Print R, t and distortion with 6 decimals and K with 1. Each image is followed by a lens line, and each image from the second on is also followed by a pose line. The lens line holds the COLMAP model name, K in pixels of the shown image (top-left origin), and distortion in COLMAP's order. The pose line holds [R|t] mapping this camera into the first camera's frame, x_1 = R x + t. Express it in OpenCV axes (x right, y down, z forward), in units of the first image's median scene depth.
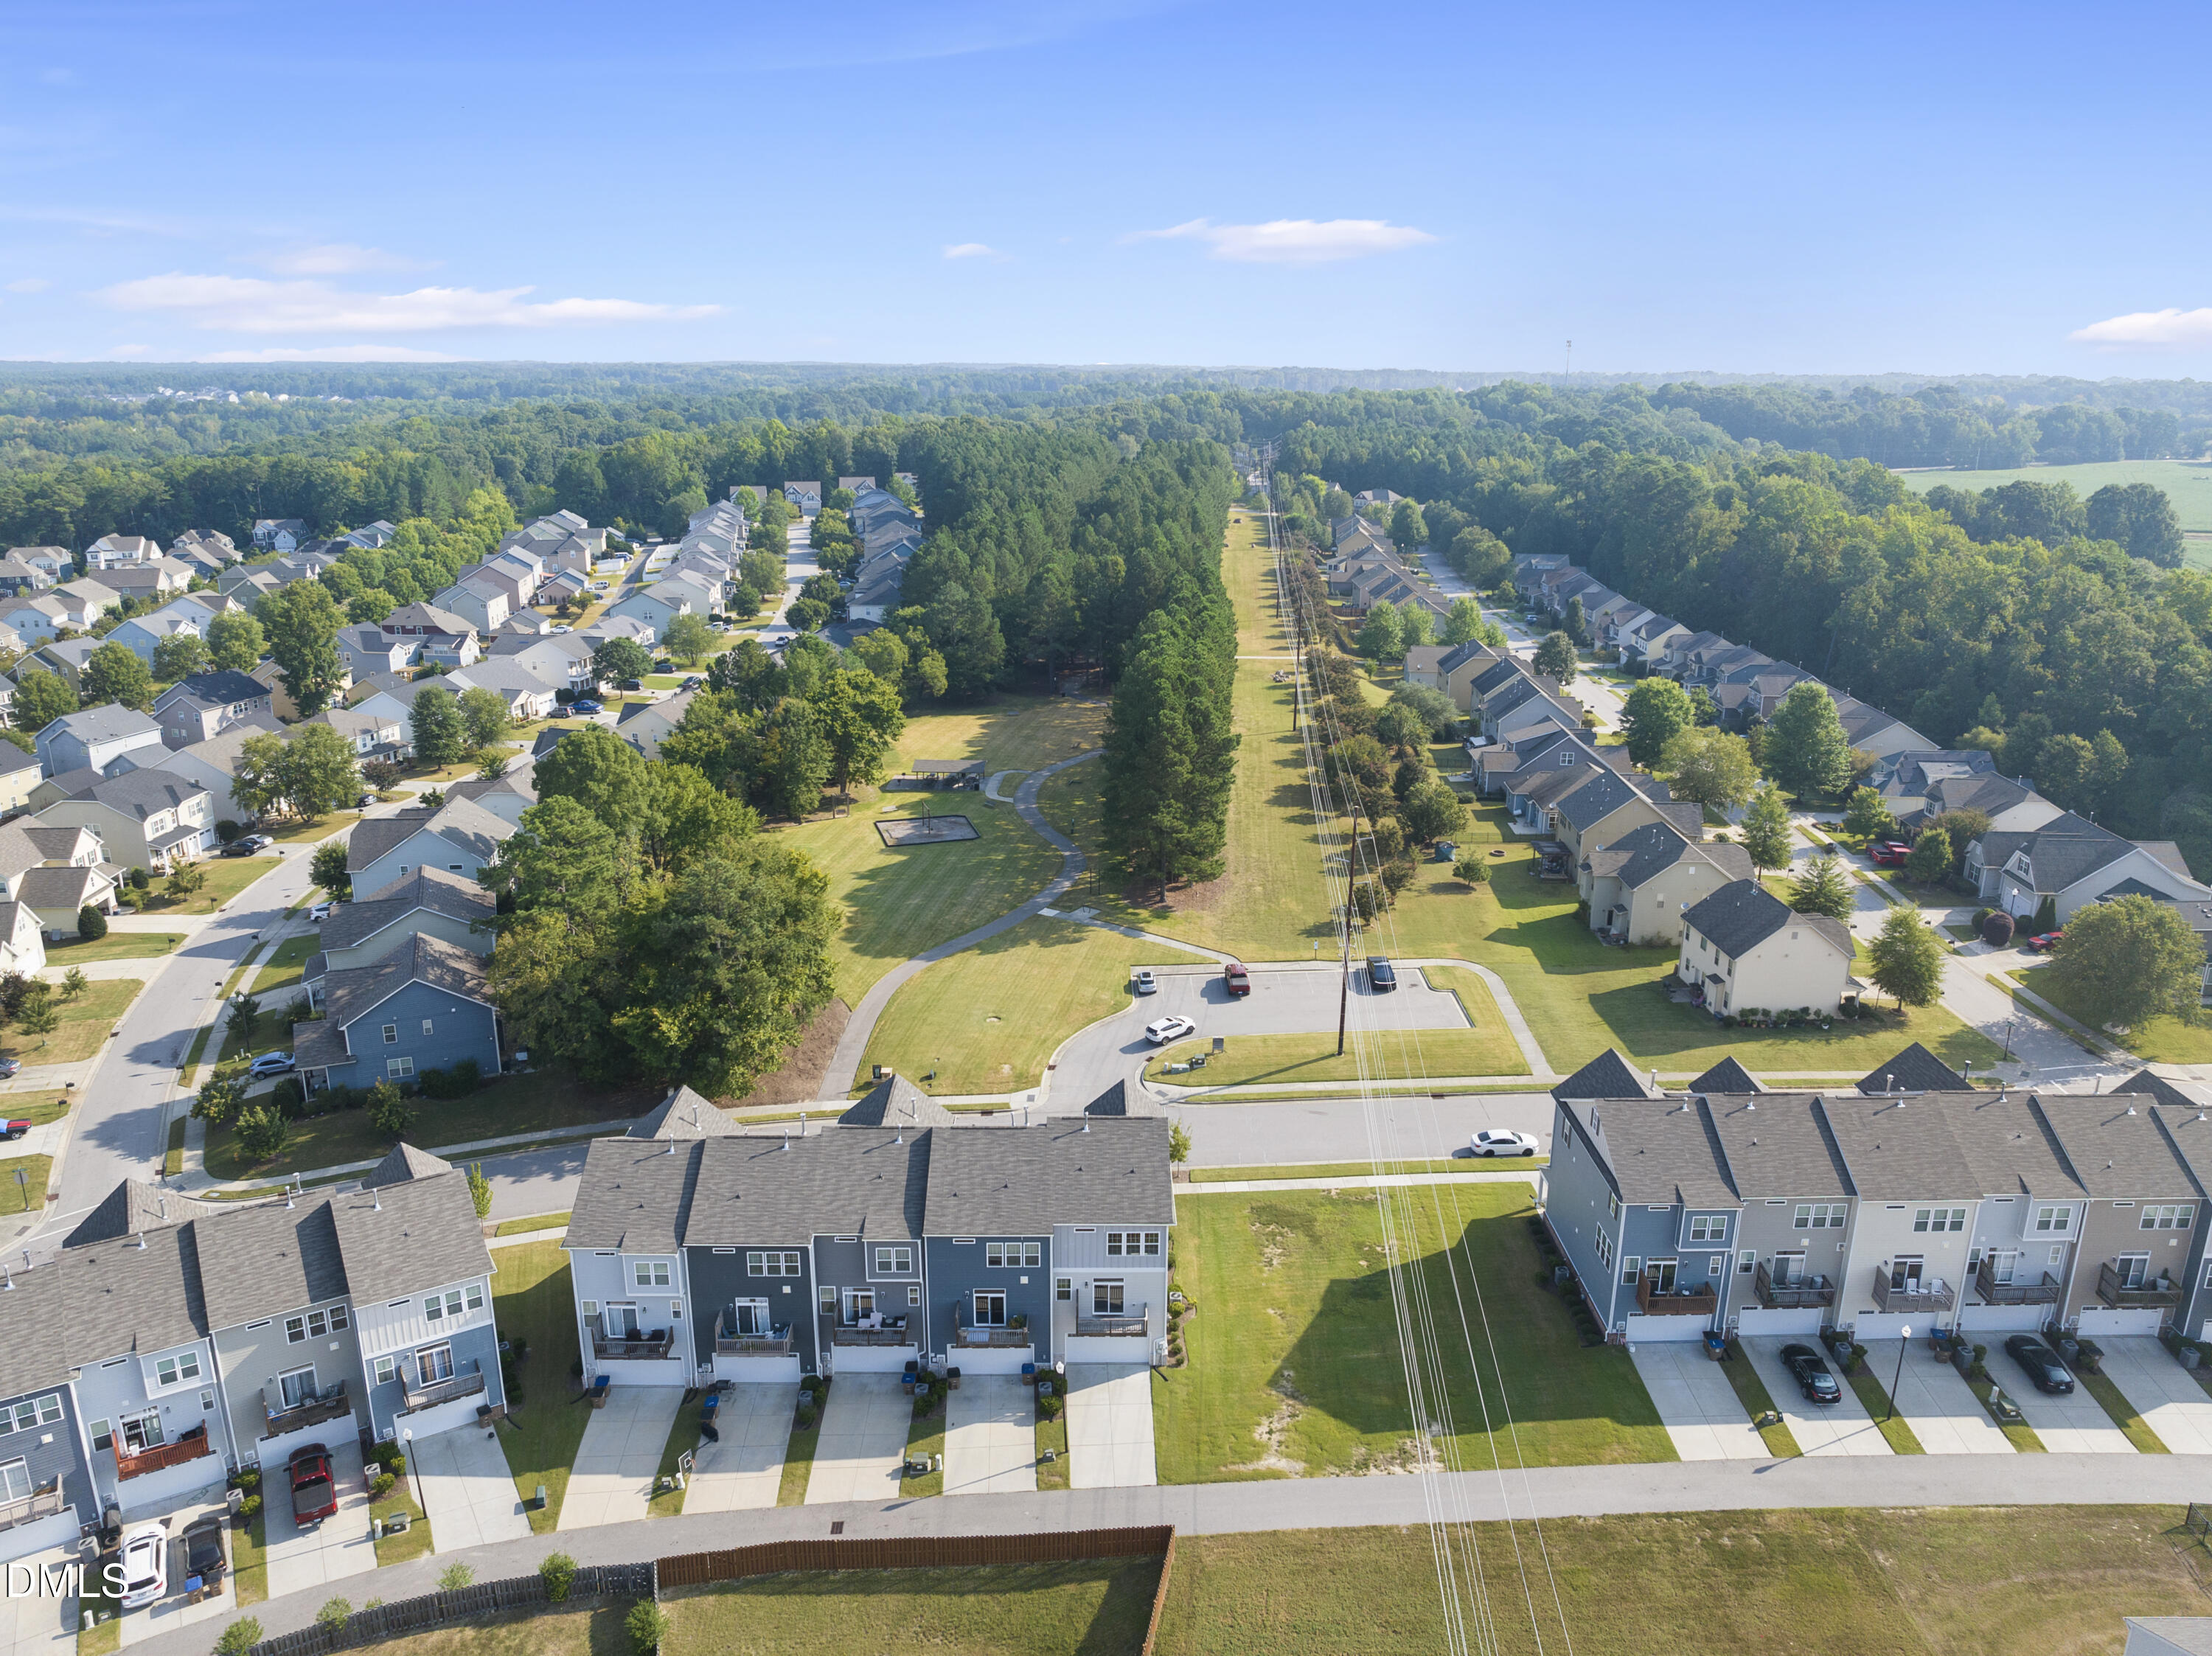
lens RADIAL K [[1554.8, 0, 1106.0], [0, 1554.8, 828.0], [0, 0, 1]] dist [-0.032555, -0.002551]
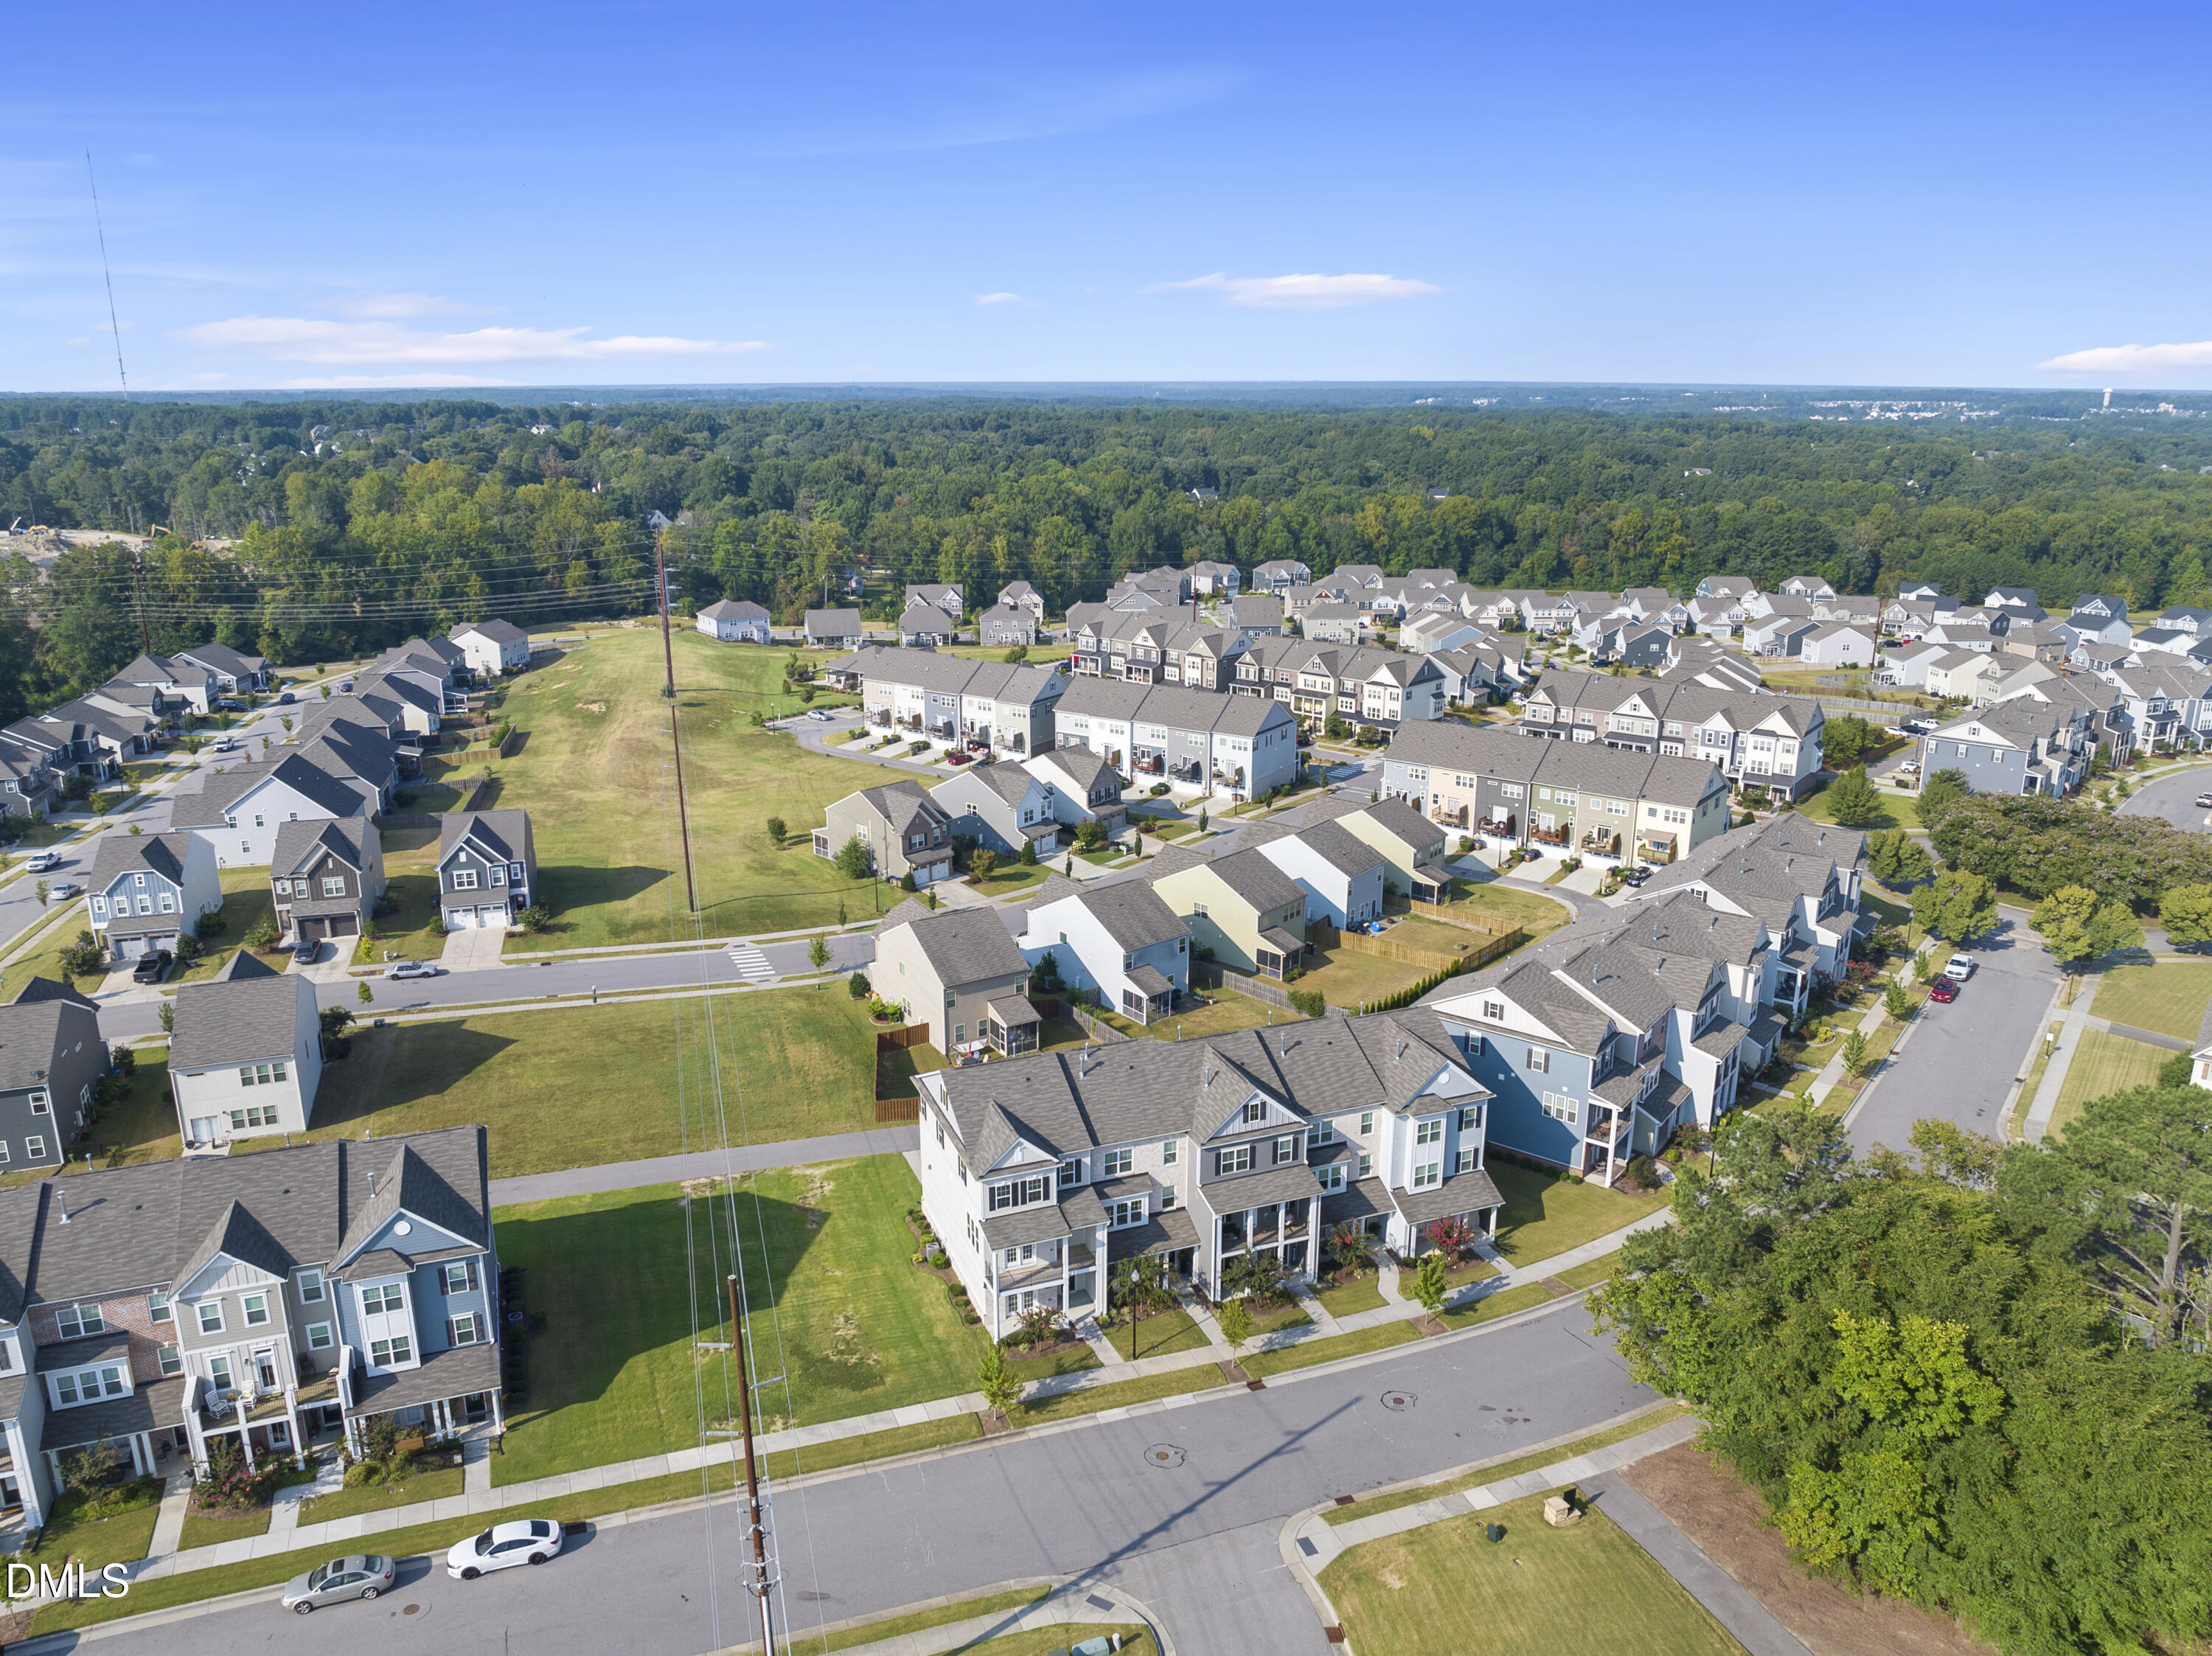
lens RADIAL K [[1566.7, 0, 1106.0], [0, 1566.7, 828.0], [0, 0, 1]] dist [-0.012601, -0.053642]
pose [[-0.934410, 0.095235, -0.343233, 0.191757], [-0.108702, 0.841389, 0.529385, -0.345010], [0.339208, 0.531972, -0.775850, 1.235422]]
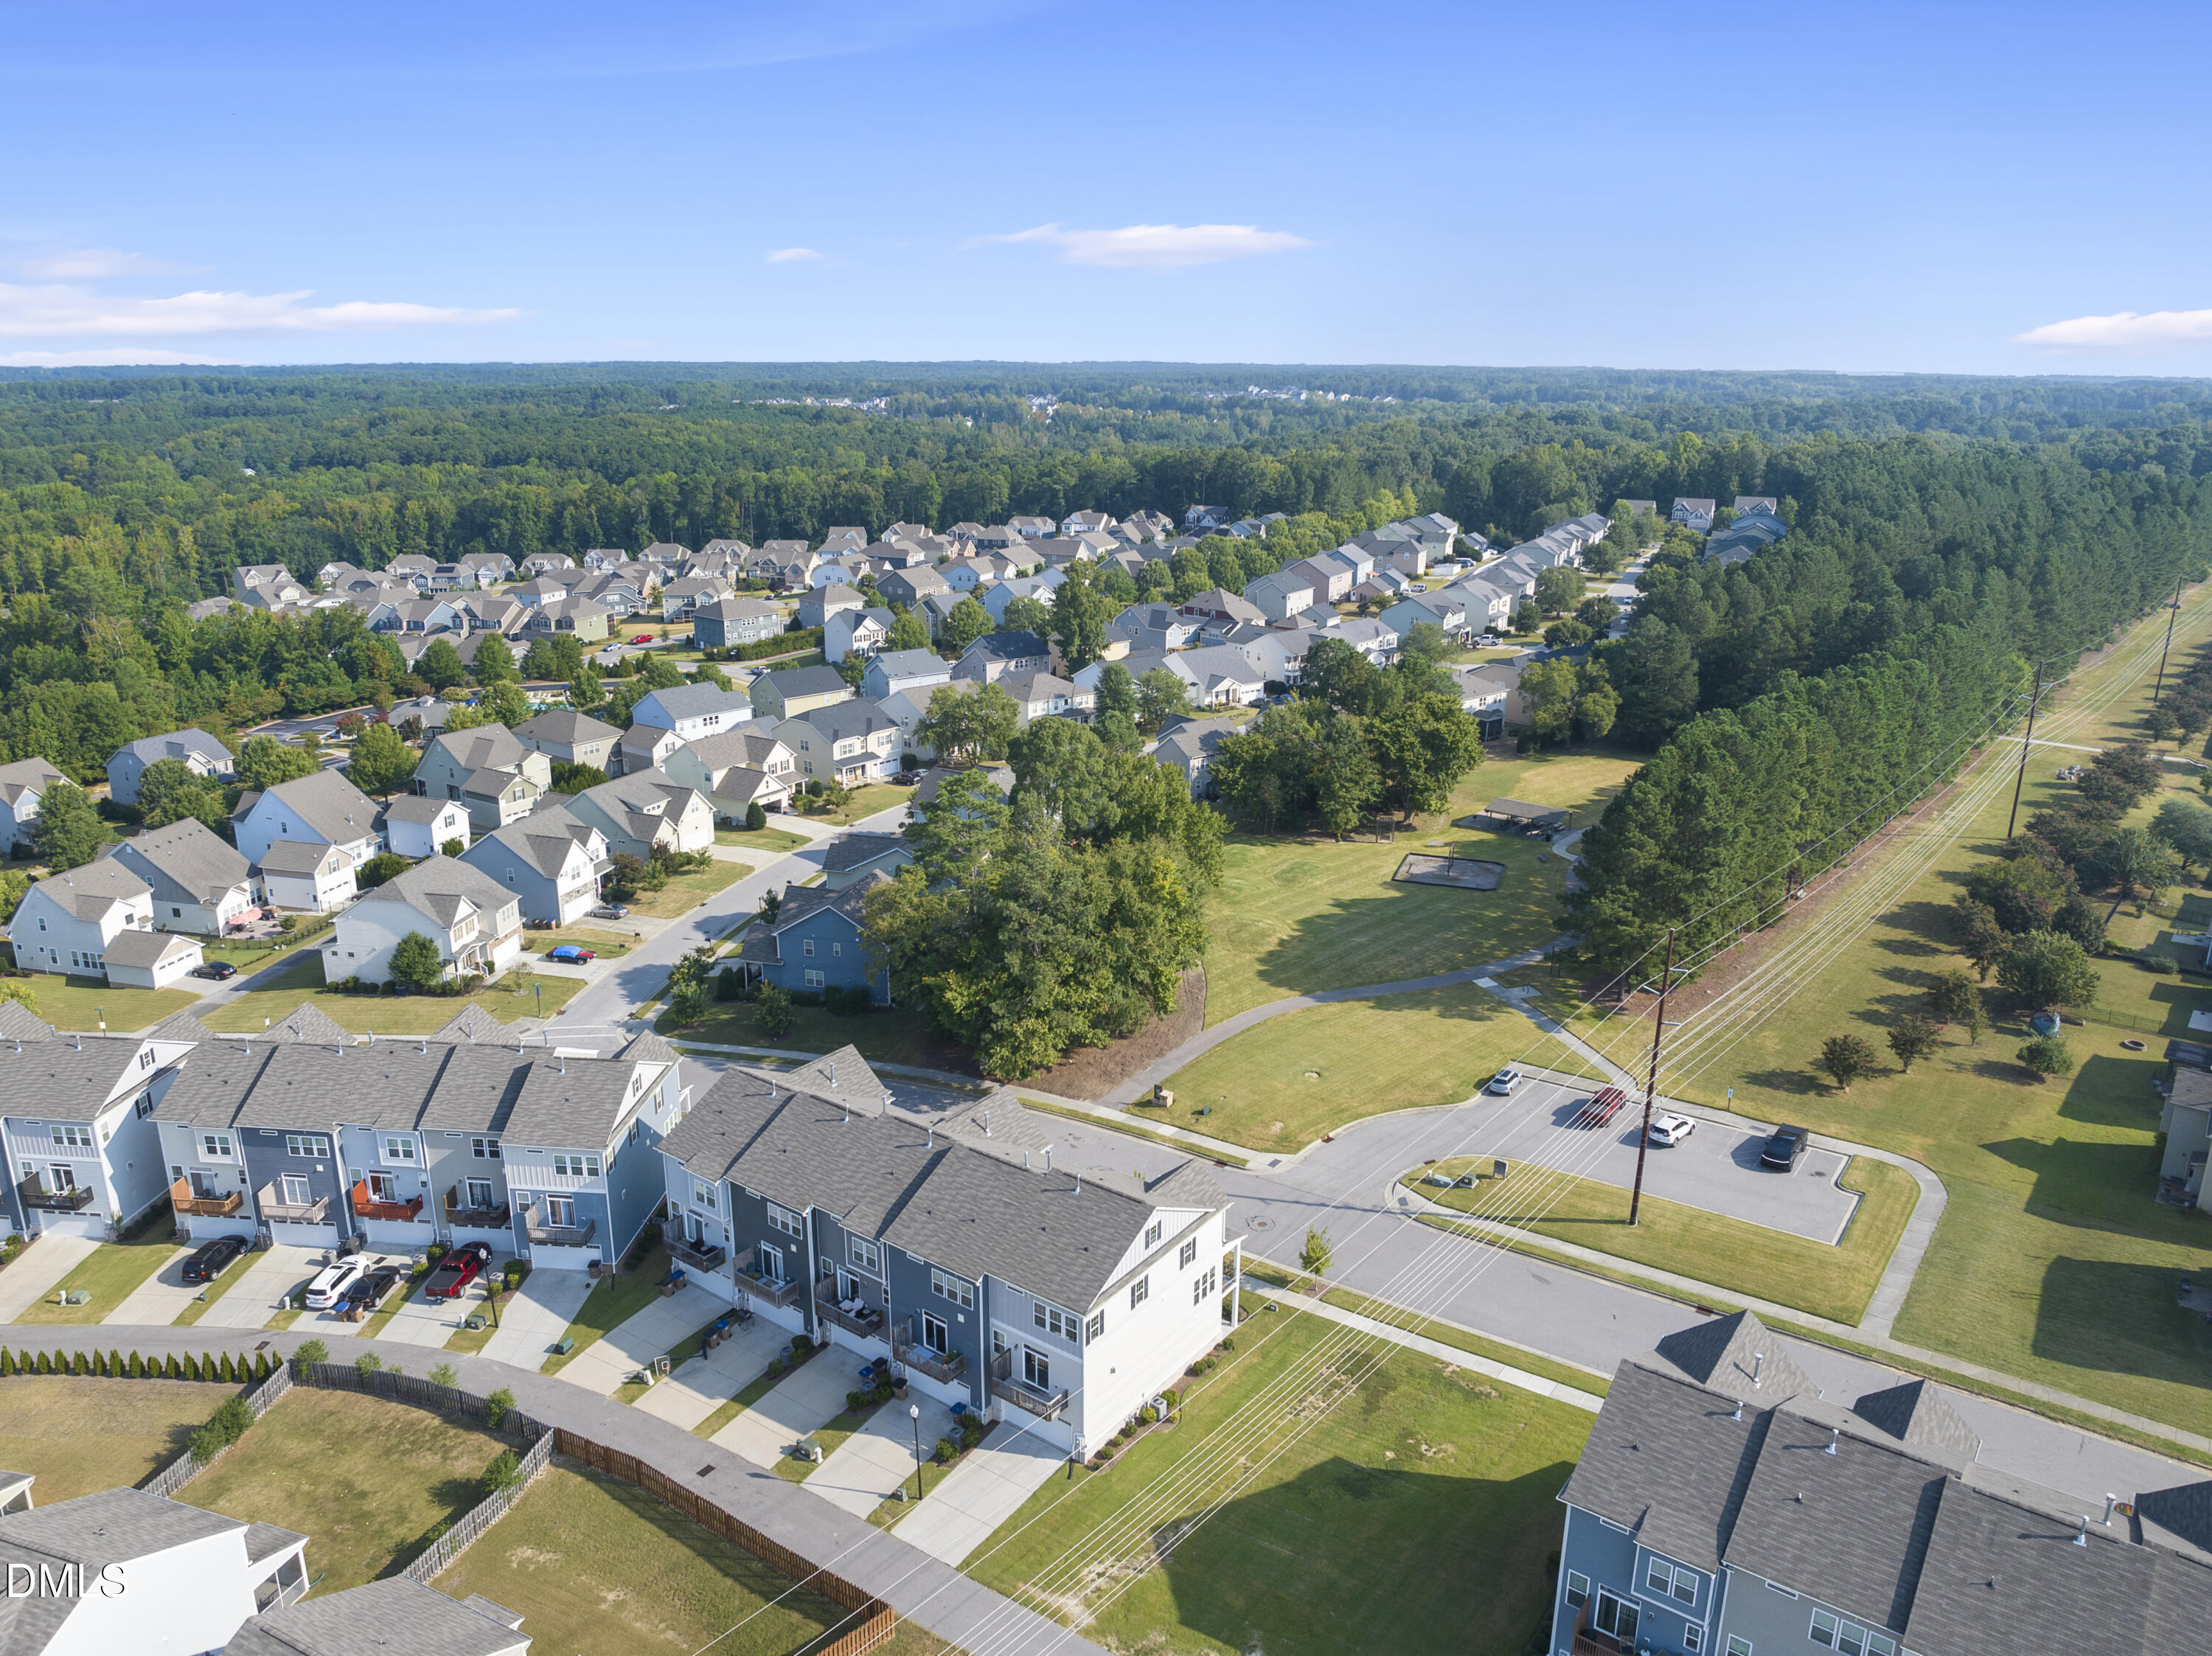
lens RADIAL K [[1553.3, 0, 1111.1], [0, 1553.3, 825.7], [0, 0, 1]] dist [-0.038338, 0.003328]
pose [[0.798471, 0.169493, -0.577681, 0.361625], [-0.172289, 0.983751, 0.050498, -0.053468], [0.576854, 0.059207, 0.814699, 0.165352]]
